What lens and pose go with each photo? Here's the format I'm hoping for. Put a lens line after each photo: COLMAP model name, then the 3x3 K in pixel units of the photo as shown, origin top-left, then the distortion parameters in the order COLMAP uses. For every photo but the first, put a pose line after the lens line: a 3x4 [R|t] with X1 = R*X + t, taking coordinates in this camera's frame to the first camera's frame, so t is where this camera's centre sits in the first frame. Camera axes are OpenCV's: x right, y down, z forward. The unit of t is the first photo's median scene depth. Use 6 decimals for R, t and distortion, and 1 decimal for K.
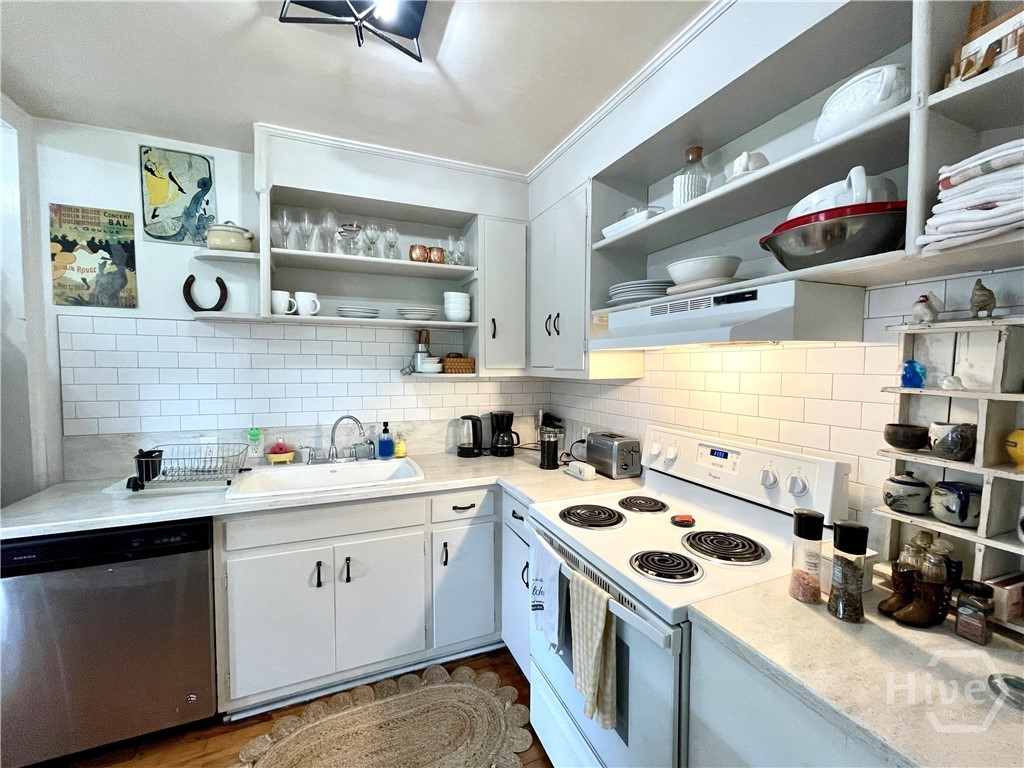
lens RADIAL K [[411.0, 0, 508.1], [0, 411.0, 384.3], [0, 0, 1]] dist [-0.000880, -0.000287]
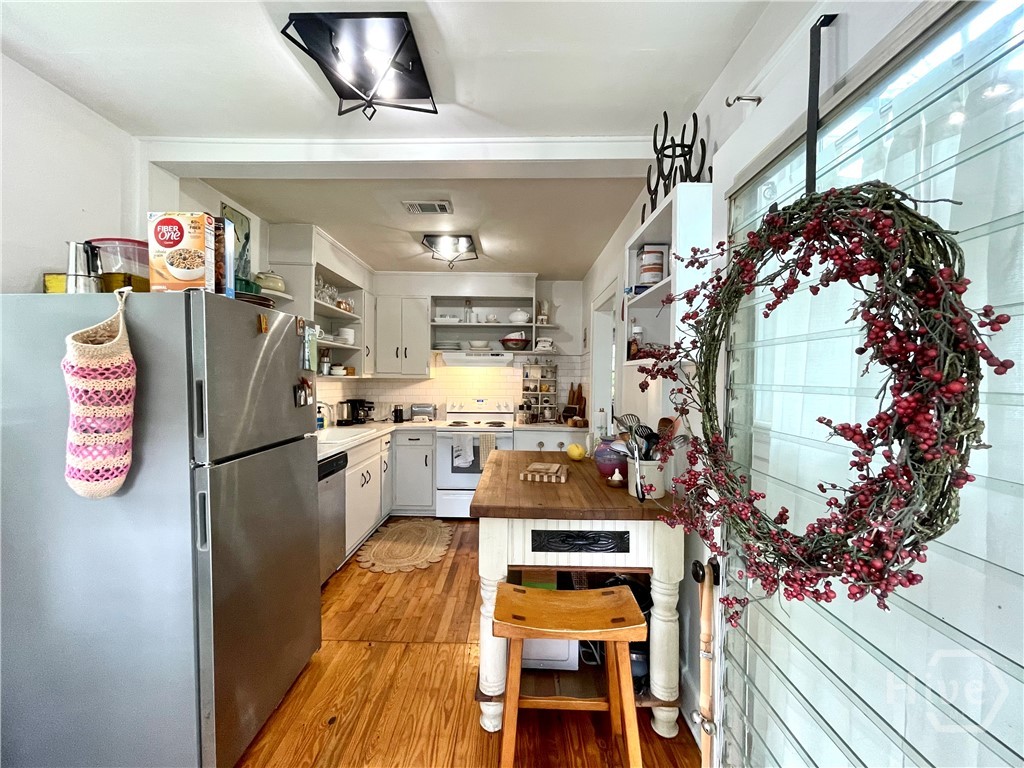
lens RADIAL K [[411.0, 0, 512.8], [0, 411.0, 385.3], [0, 0, 1]] dist [-0.000880, -0.000287]
pose [[0.400836, -0.013851, 0.916045, -1.687956], [0.031992, 0.999488, 0.001114, 0.038808], [-0.915591, 0.028859, 0.401074, -0.367032]]
